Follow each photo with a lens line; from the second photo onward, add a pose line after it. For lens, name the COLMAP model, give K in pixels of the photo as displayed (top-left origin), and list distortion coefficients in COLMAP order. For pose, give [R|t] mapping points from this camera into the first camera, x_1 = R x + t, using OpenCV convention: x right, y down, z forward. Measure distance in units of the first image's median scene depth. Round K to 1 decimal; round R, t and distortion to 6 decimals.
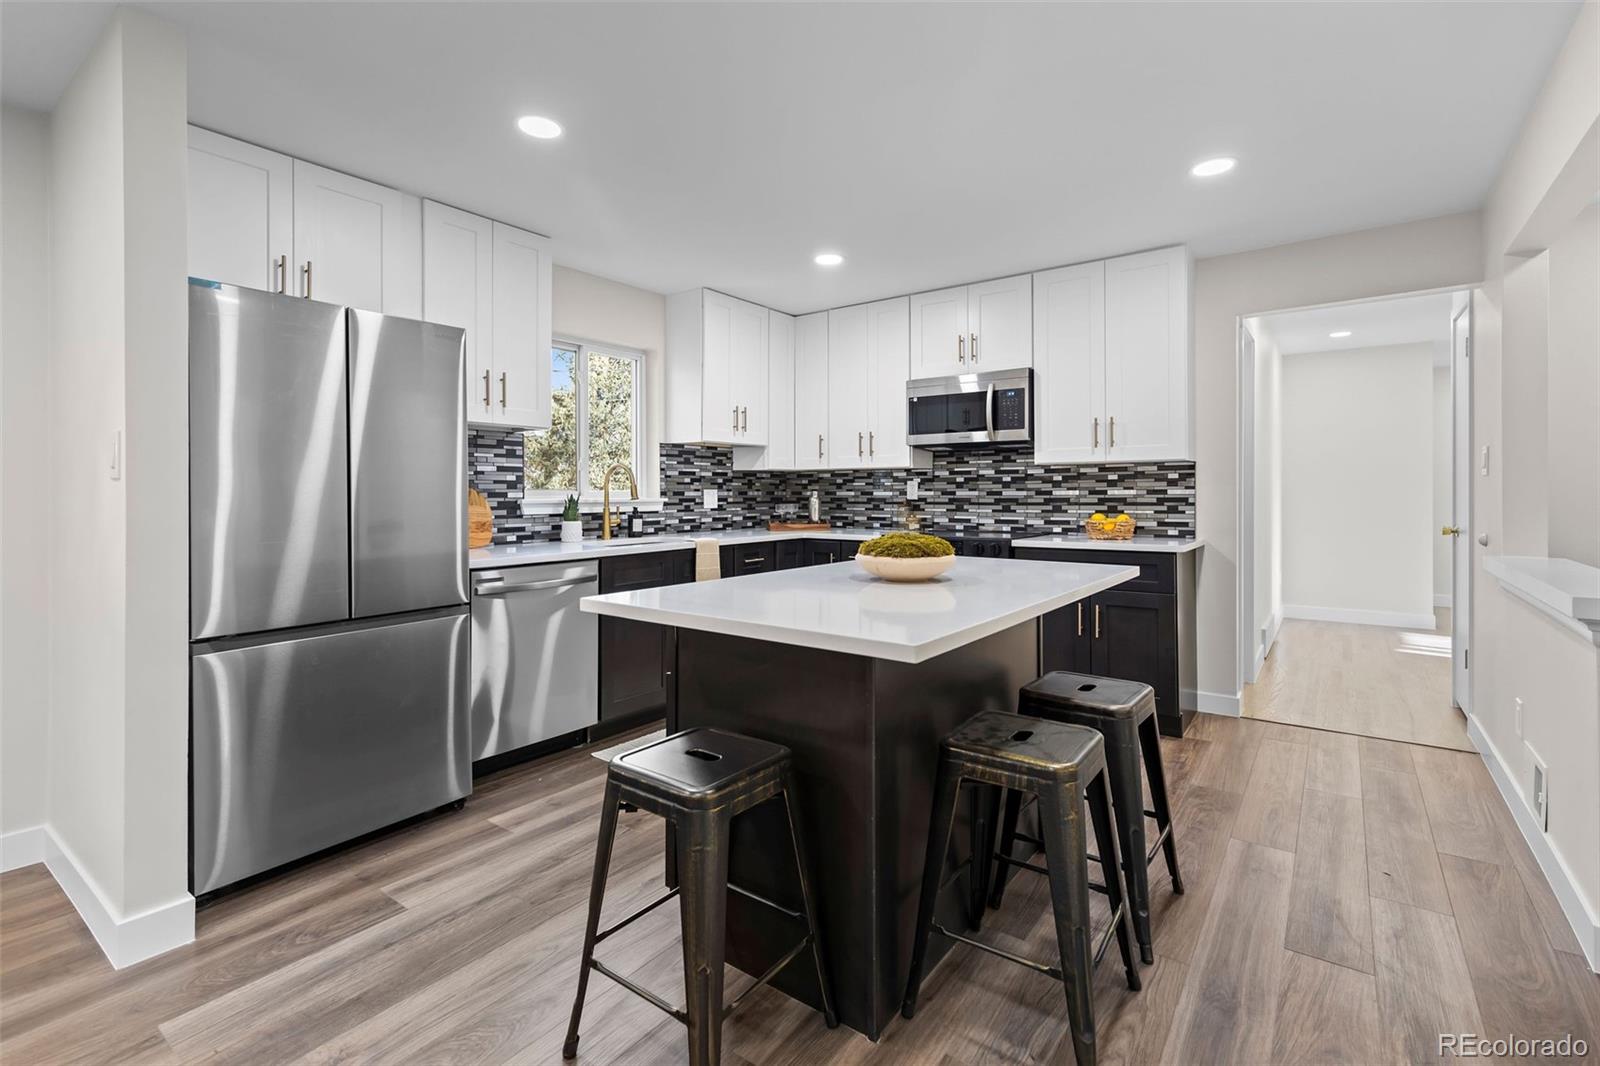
lens RADIAL K [[733.6, 0, 806.7], [0, 733.6, 499.3], [0, 0, 1]] dist [0.001042, -0.000476]
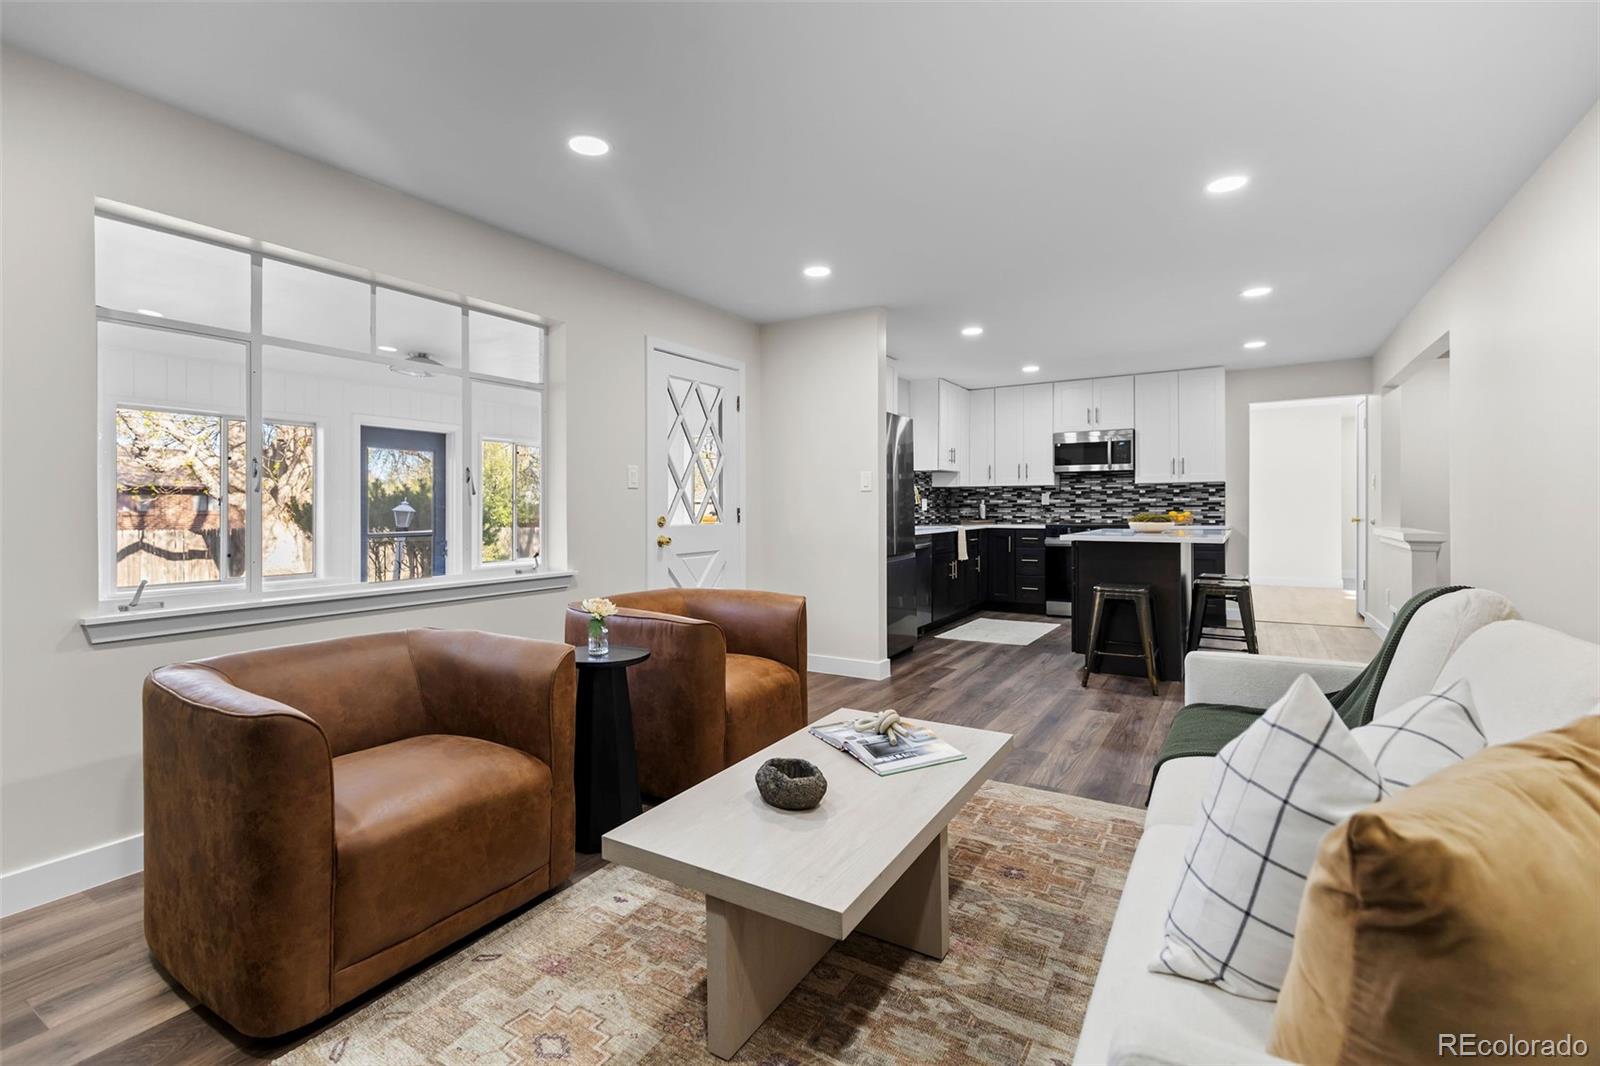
lens RADIAL K [[733.6, 0, 800.5], [0, 733.6, 520.7], [0, 0, 1]] dist [0.001042, -0.000476]
pose [[0.996505, -0.003489, 0.083462, -0.609384], [0.002838, 0.999965, 0.007909, 0.023969], [-0.083486, -0.007645, 0.996480, -0.658431]]
